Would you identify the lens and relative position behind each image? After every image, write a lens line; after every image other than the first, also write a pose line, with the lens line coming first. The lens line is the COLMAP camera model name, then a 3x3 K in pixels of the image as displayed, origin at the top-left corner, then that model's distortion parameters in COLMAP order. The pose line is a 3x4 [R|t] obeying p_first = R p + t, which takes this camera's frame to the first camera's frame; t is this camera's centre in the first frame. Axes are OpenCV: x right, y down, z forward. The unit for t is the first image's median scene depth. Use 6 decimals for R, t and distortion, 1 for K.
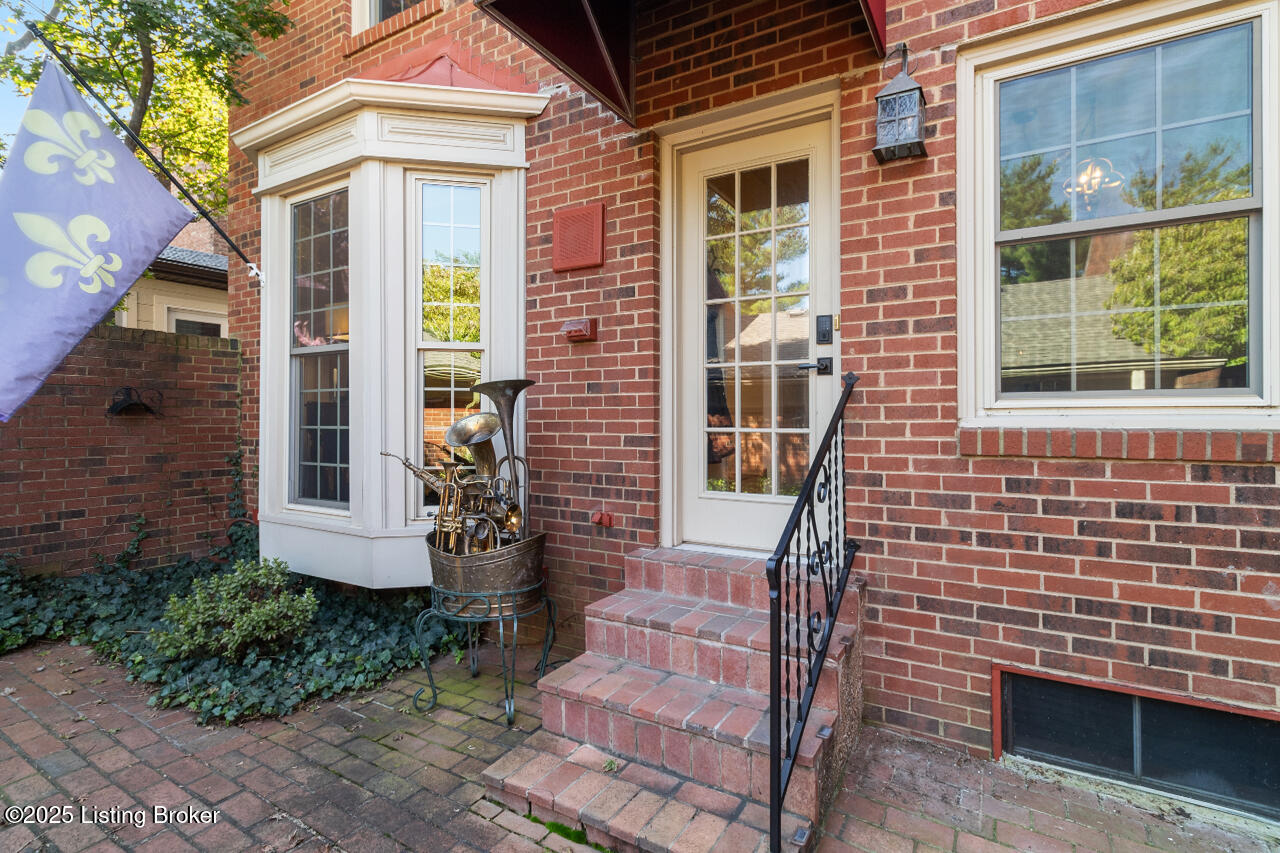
lens RADIAL K [[606.8, 0, 644.7], [0, 606.8, 416.5], [0, 0, 1]] dist [0.004116, 0.001258]
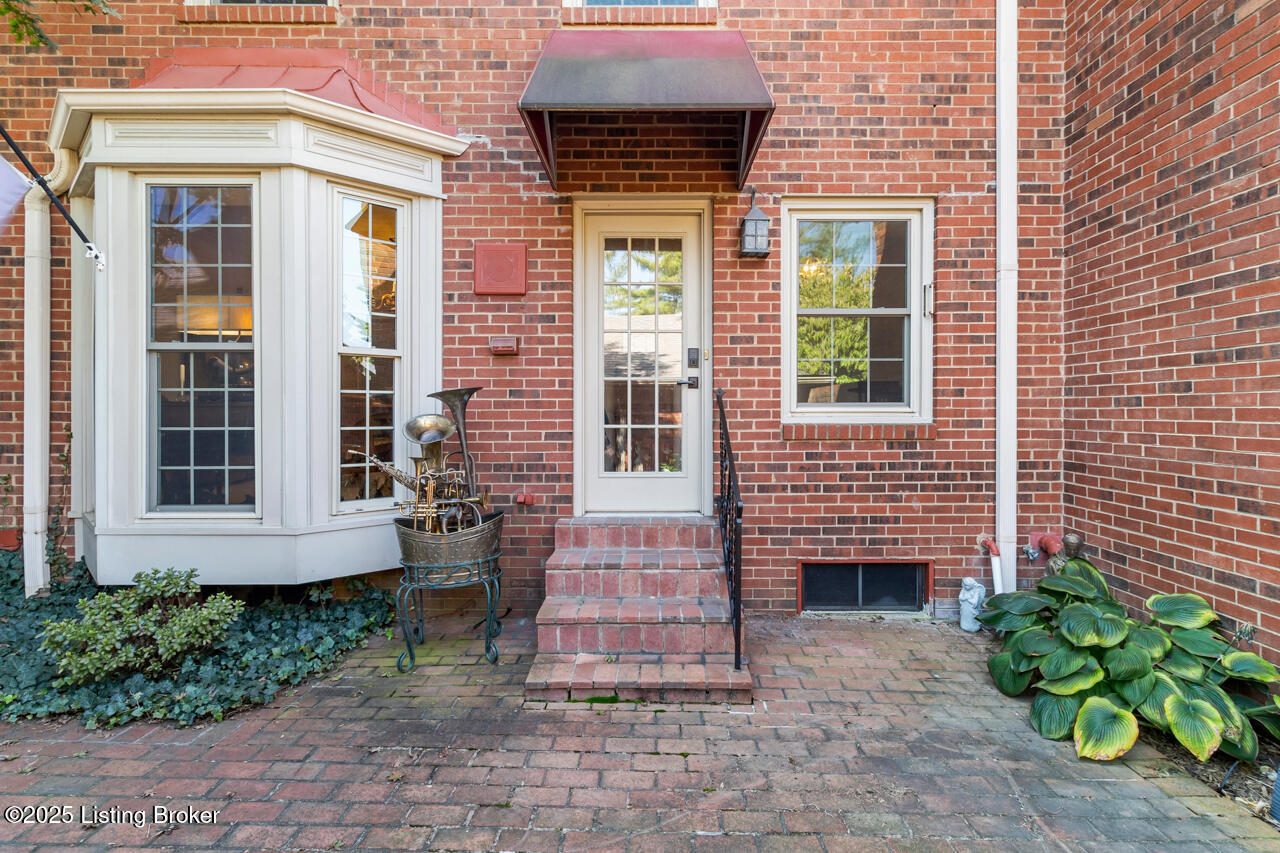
lens RADIAL K [[606.8, 0, 639.3], [0, 606.8, 422.1], [0, 0, 1]] dist [0.004116, 0.001258]
pose [[0.869717, -0.008372, 0.493480, -0.569249], [-0.000036, 0.999855, 0.017026, -0.012492], [-0.493551, -0.014825, 0.869591, -0.232661]]
